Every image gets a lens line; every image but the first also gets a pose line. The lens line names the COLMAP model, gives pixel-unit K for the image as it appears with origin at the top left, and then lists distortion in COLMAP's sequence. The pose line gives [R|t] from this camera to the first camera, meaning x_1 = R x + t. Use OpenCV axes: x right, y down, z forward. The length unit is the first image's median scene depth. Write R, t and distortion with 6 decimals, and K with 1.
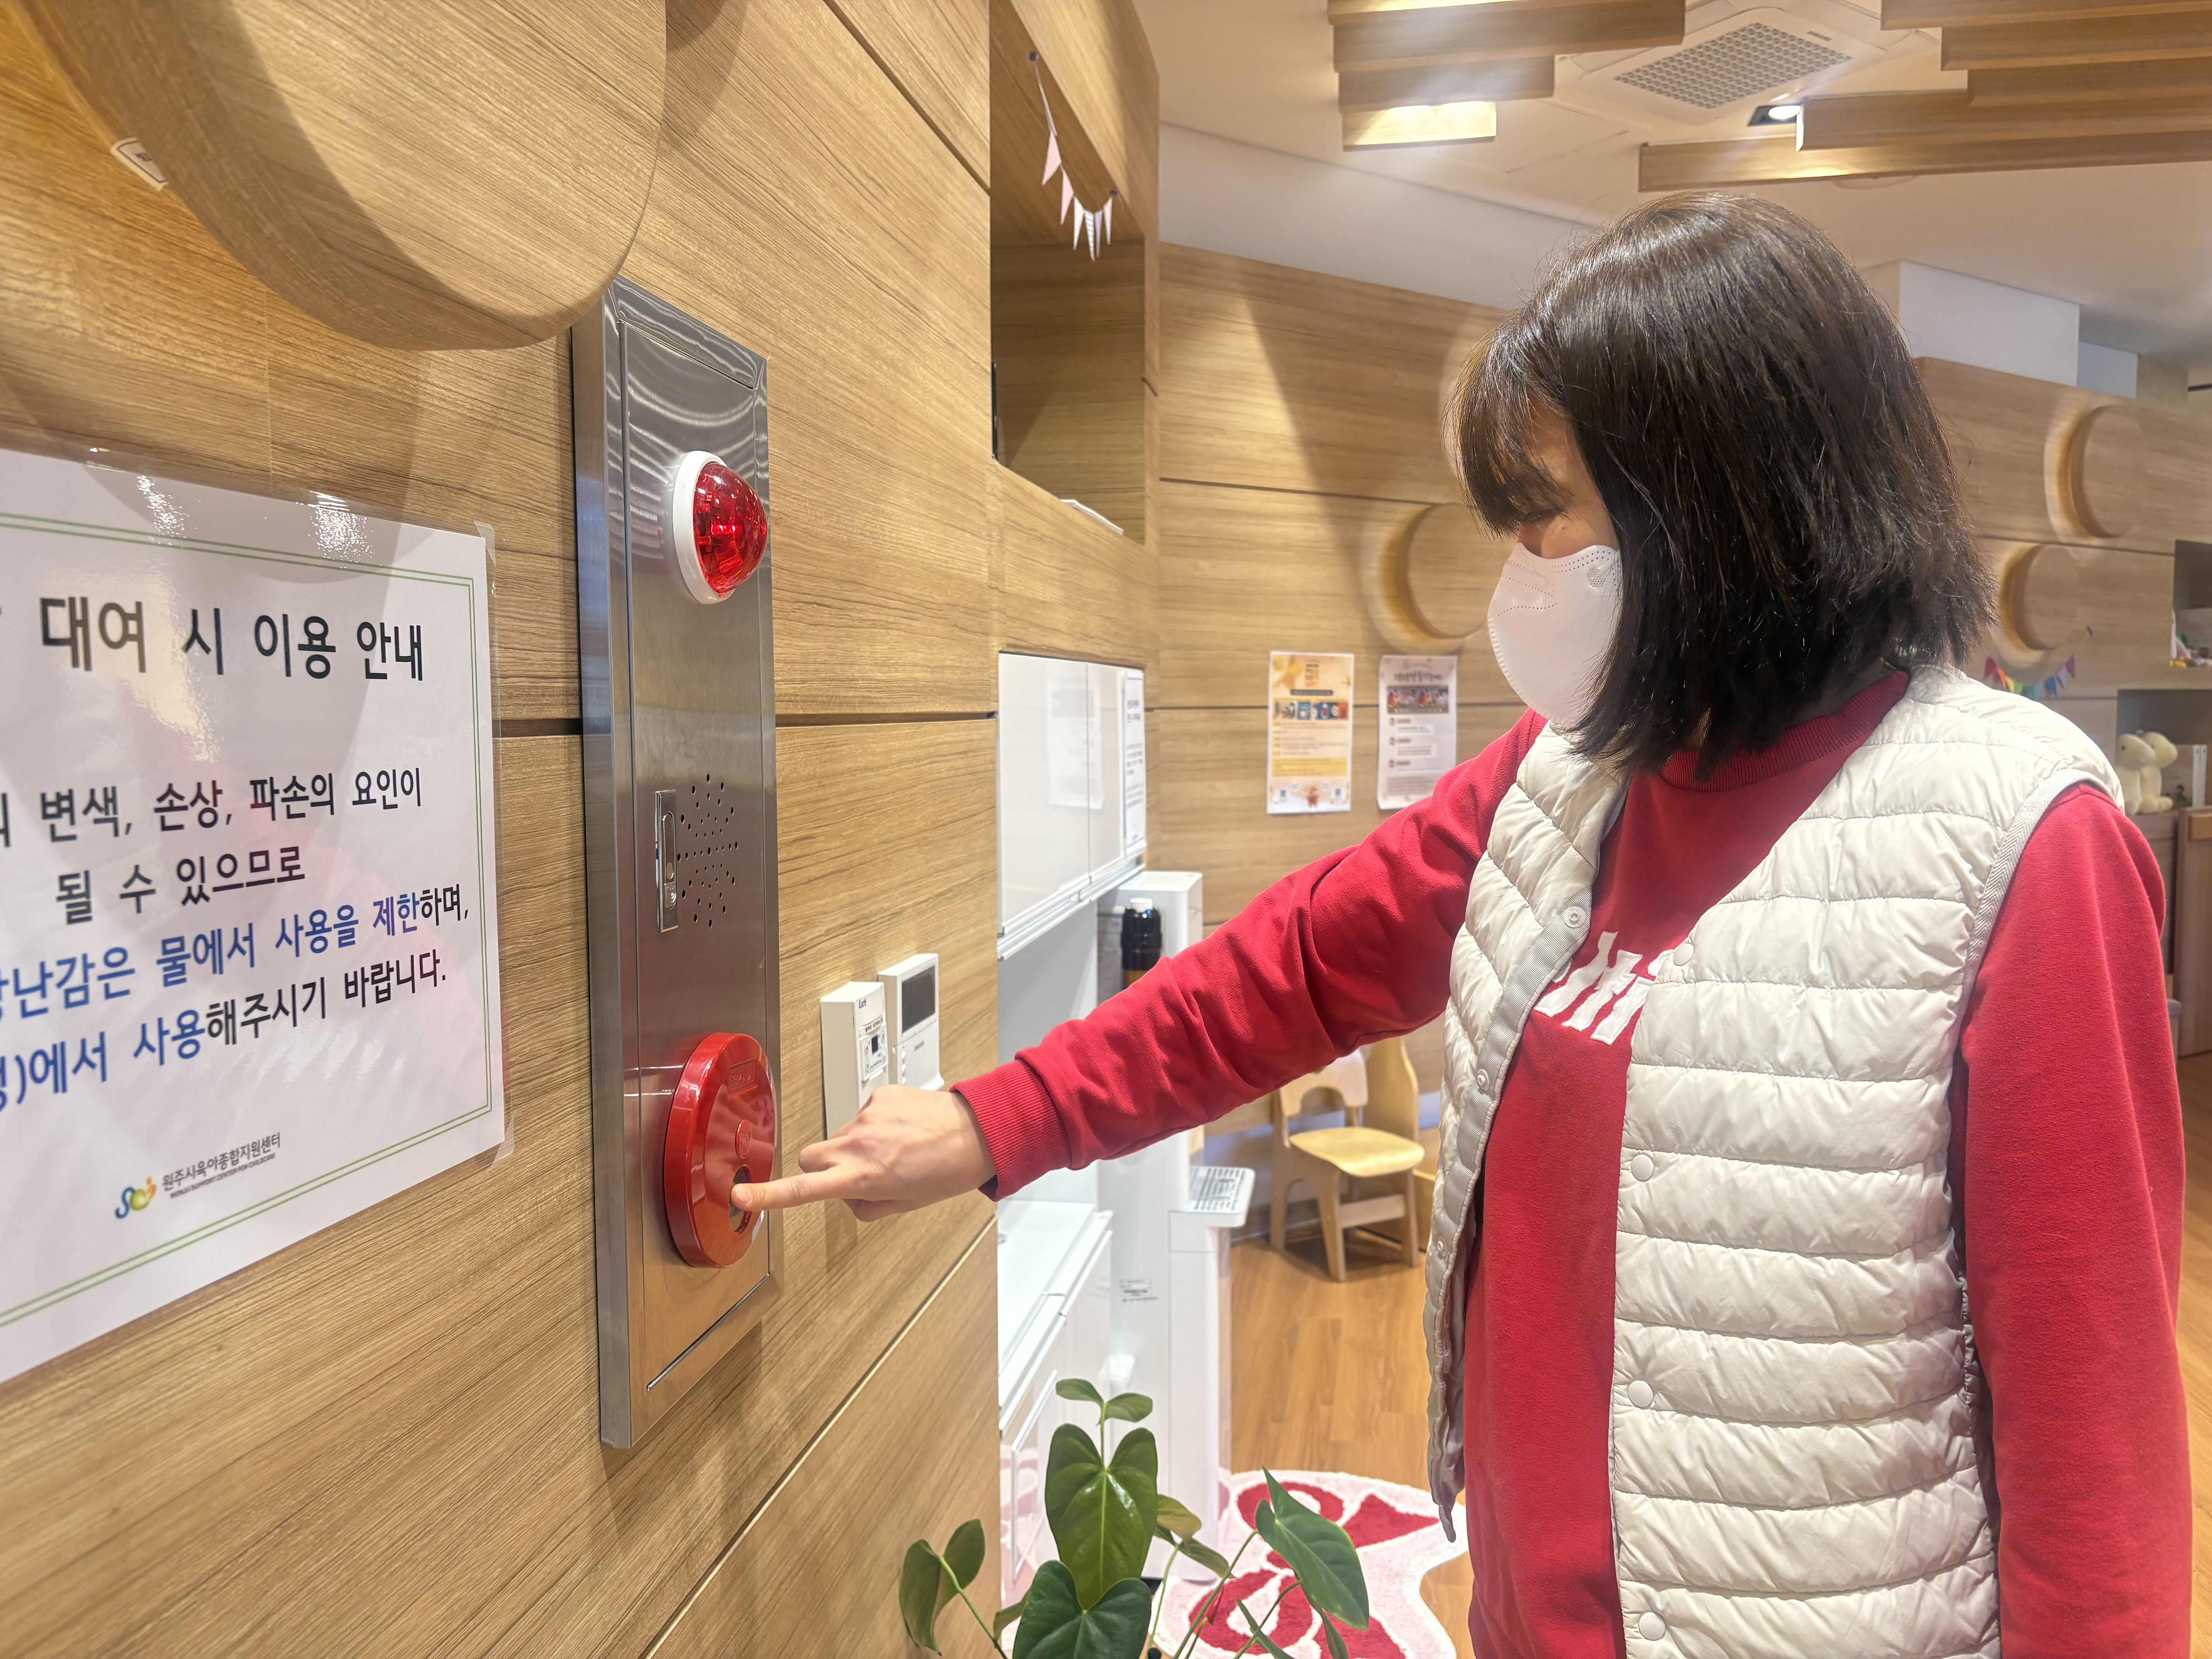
lens RADIAL K [[1655.3, 0, 1109.5], [0, 1655.3, 831.0], [0, 0, 1]] dist [0.012185, 0.003150]
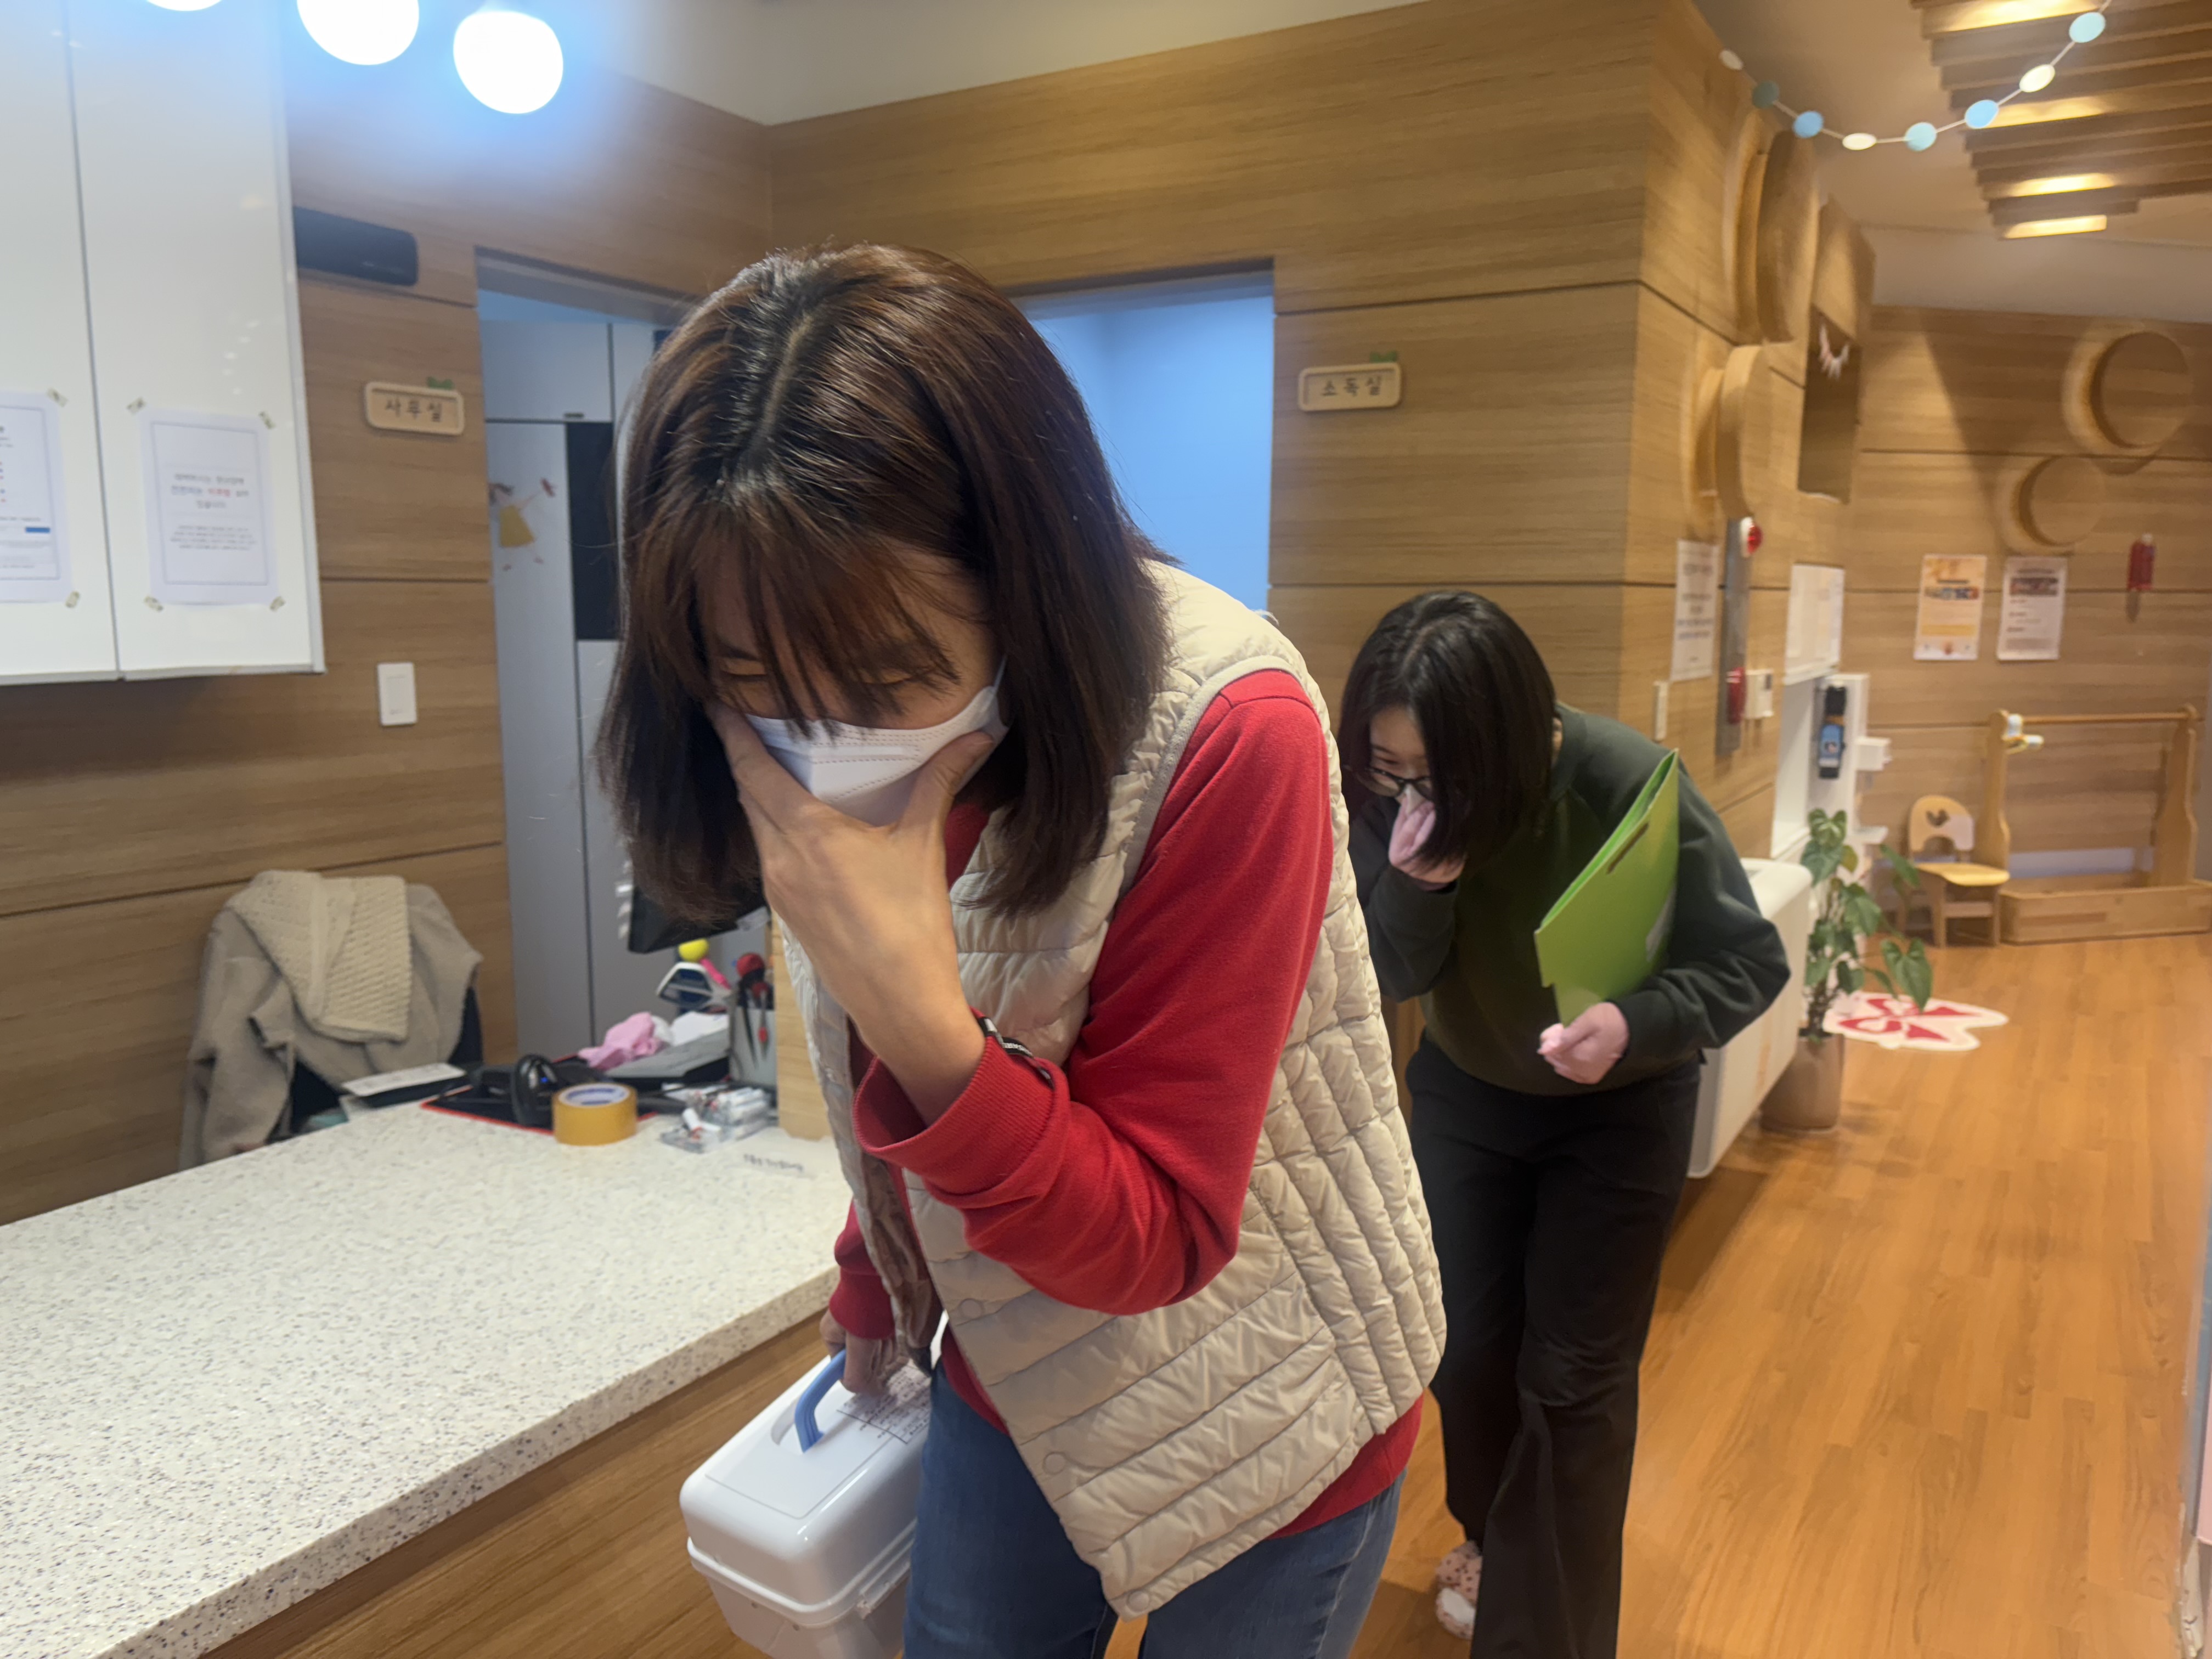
lens RADIAL K [[1655.3, 0, 1094.4], [0, 1655.3, 837.3], [0, 0, 1]] dist [0.012185, 0.003150]
pose [[0.930282, 0.063131, -0.361373, -0.048602], [-0.037676, 0.996314, 0.077064, 0.065862], [0.364906, -0.058076, 0.929231, -0.758187]]
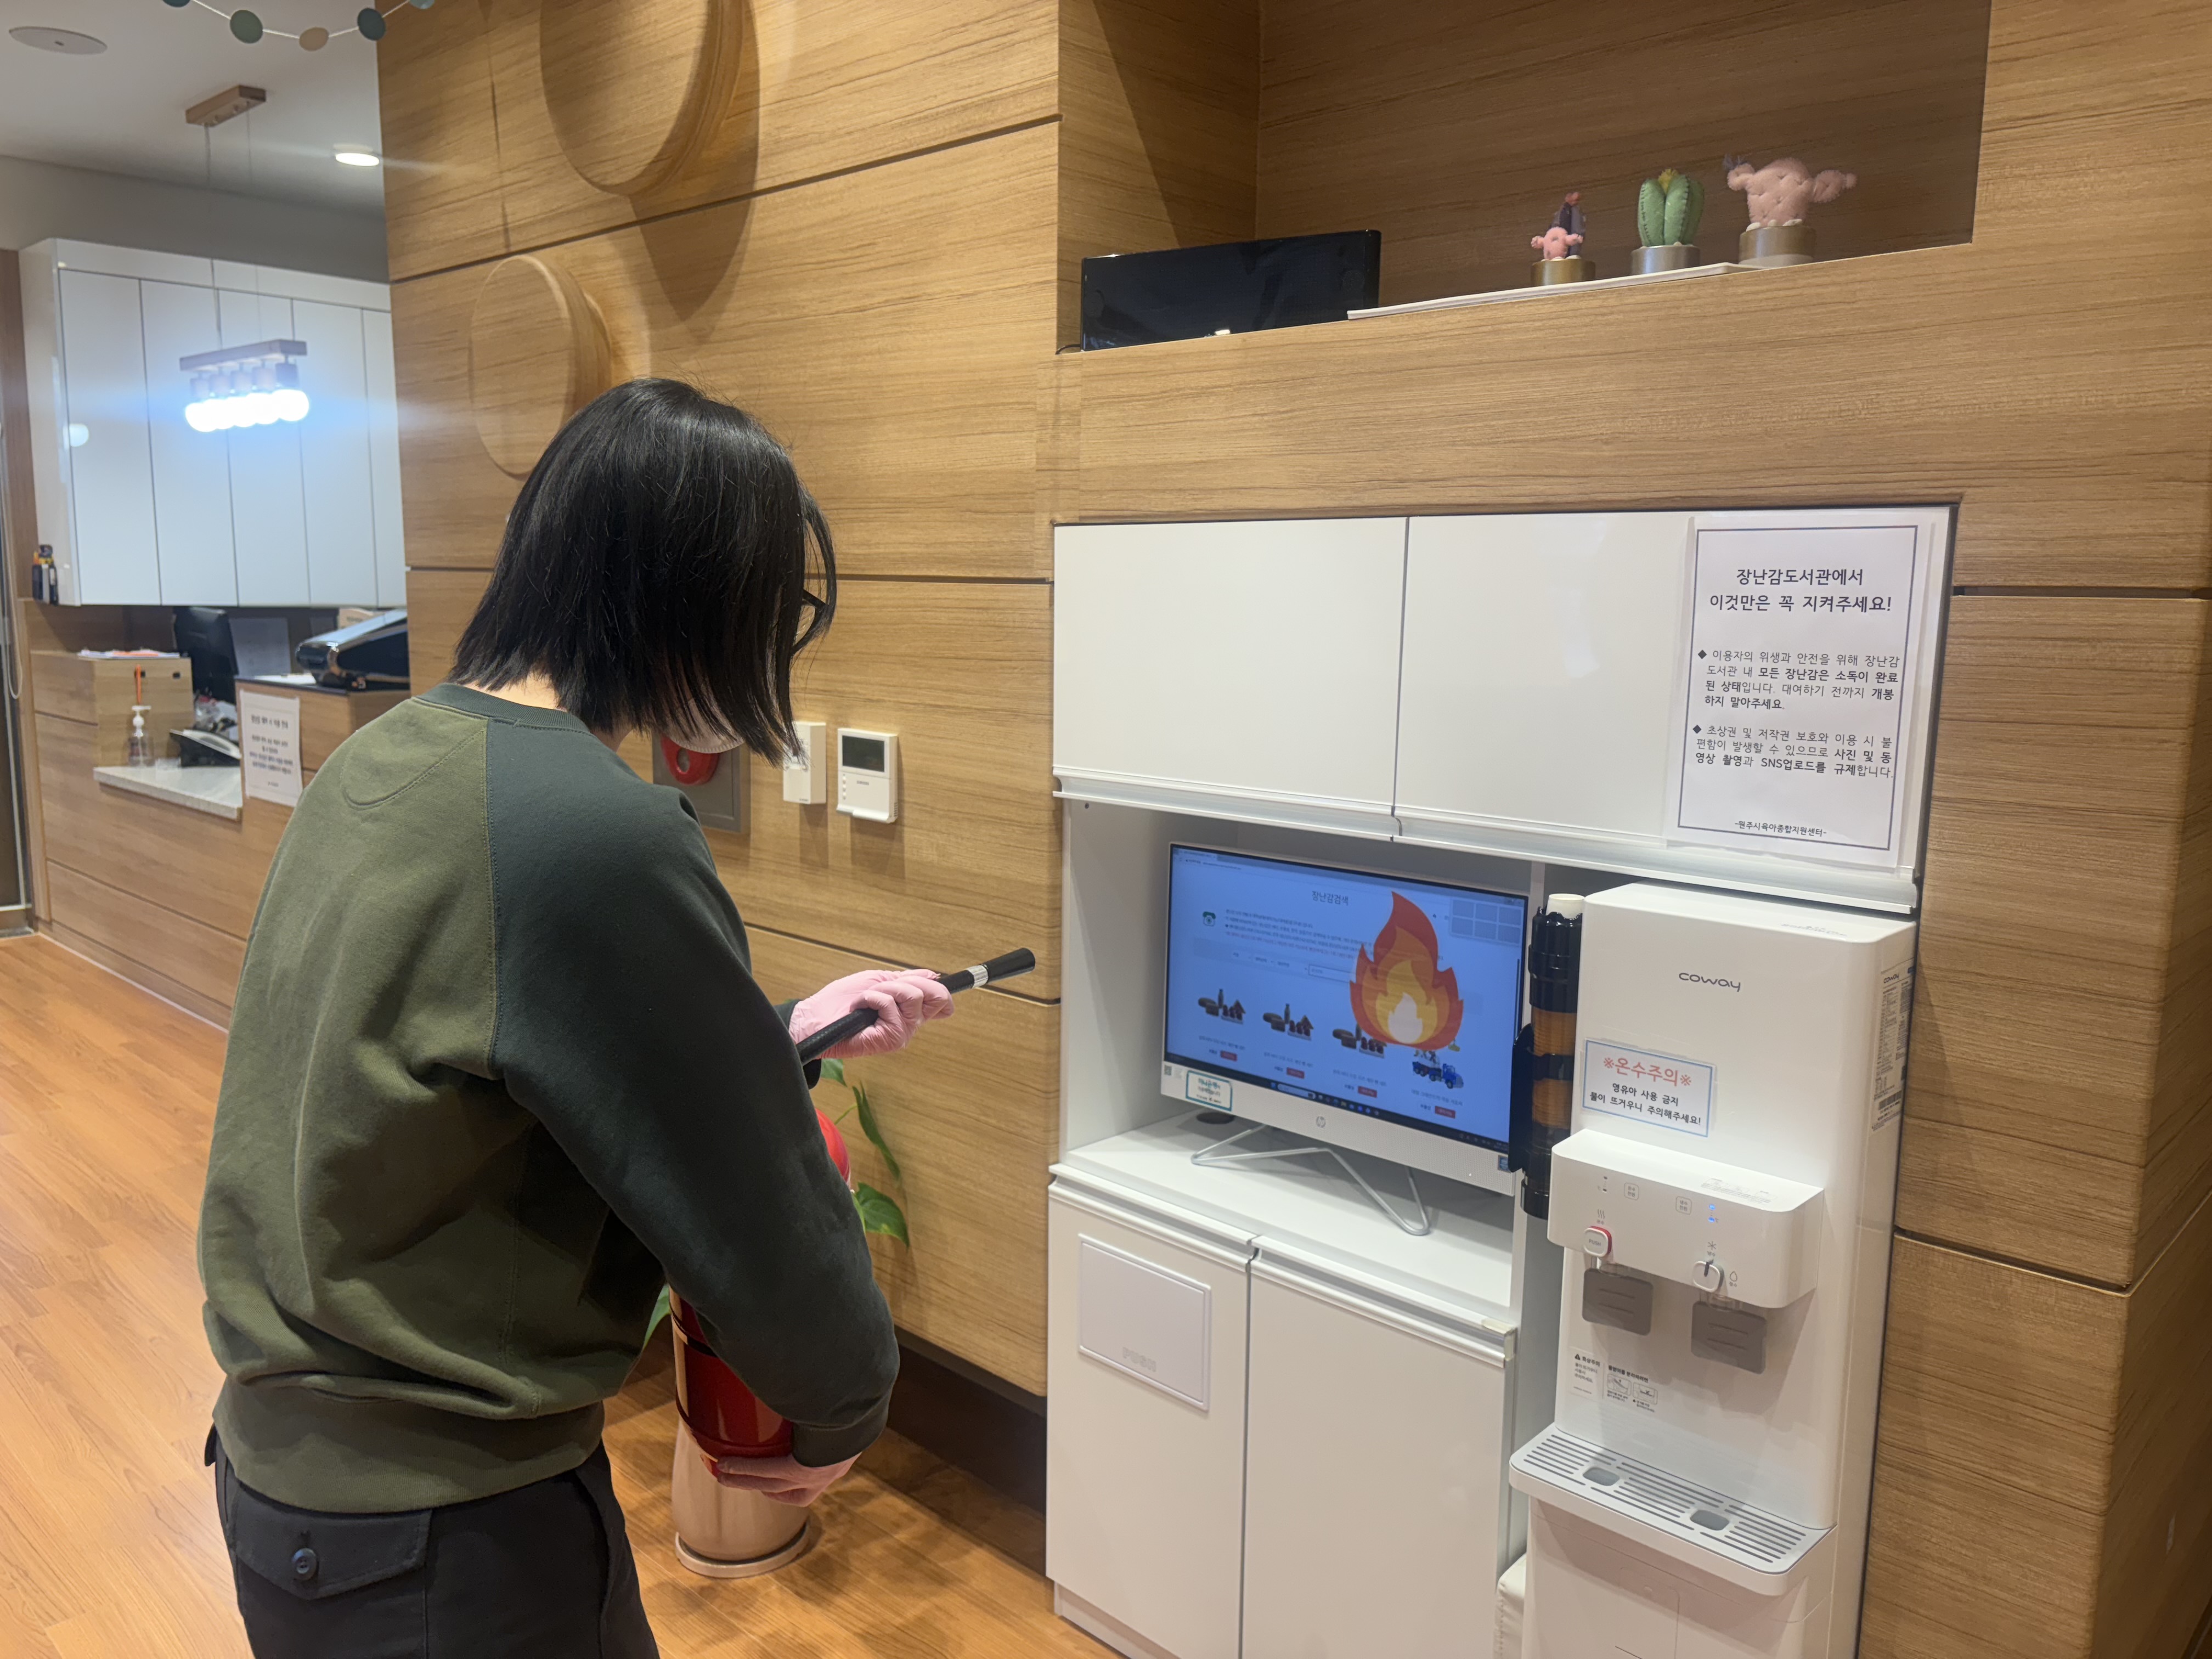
lens RADIAL K [[1655.3, 0, 1103.2], [0, 1655.3, 825.2], [0, 0, 1]] dist [0.012185, 0.003150]
pose [[-0.549483, 0.118864, -0.827007, 0.372395], [-0.080576, 0.977676, 0.194056, -0.055058], [0.831611, 0.173268, -0.527638, 0.700351]]
